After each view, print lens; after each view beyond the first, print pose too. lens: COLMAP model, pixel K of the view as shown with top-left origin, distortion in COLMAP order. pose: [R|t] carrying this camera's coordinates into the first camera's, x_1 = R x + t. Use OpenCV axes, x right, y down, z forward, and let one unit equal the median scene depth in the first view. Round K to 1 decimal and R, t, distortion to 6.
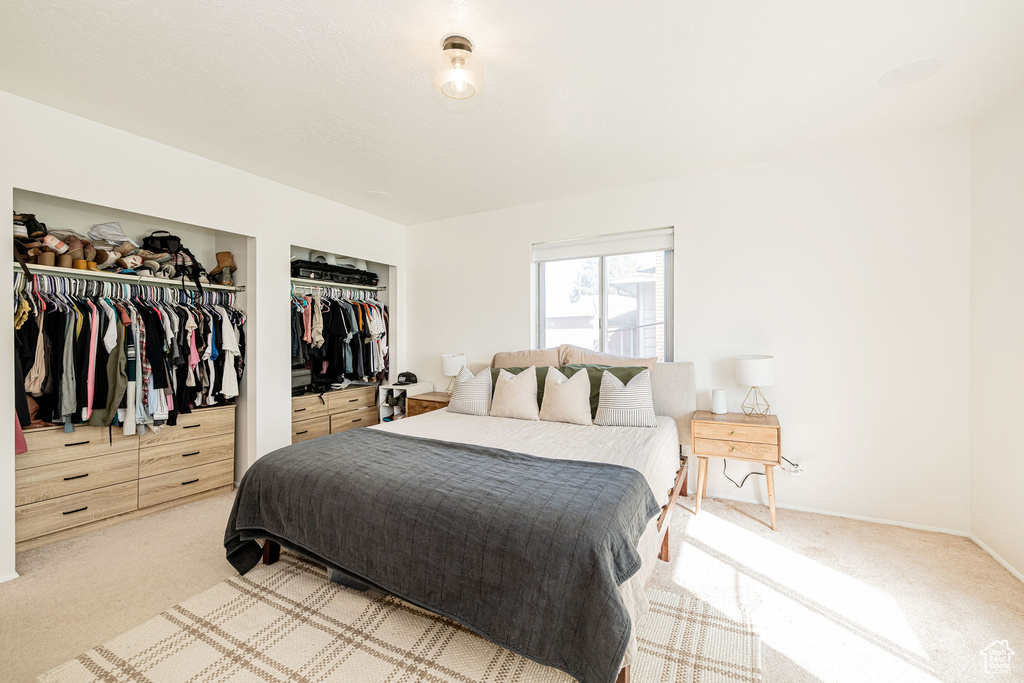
lens RADIAL K [[414.2, 0, 519.1], [0, 414.2, 340.3], [0, 0, 1]] dist [0.004442, -0.001471]
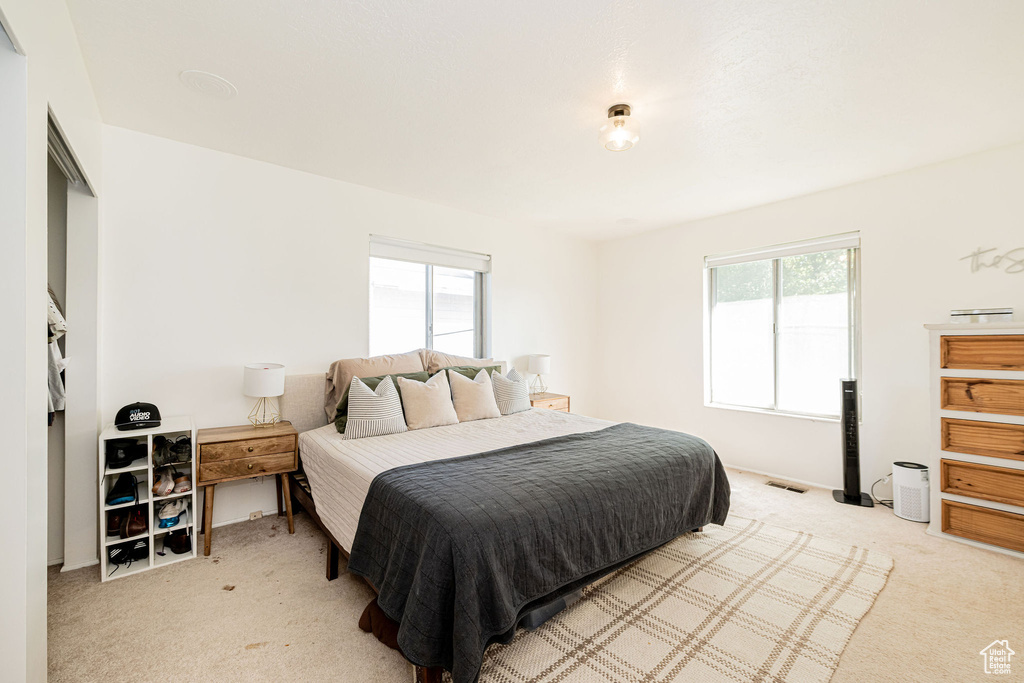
lens RADIAL K [[414.2, 0, 520.5], [0, 414.2, 342.5], [0, 0, 1]] dist [0.004442, -0.001471]
pose [[0.359720, 0.008233, 0.933024, -1.383897], [-0.000468, 0.999963, -0.008643, 0.007816], [-0.933060, 0.002673, 0.359711, 0.799538]]
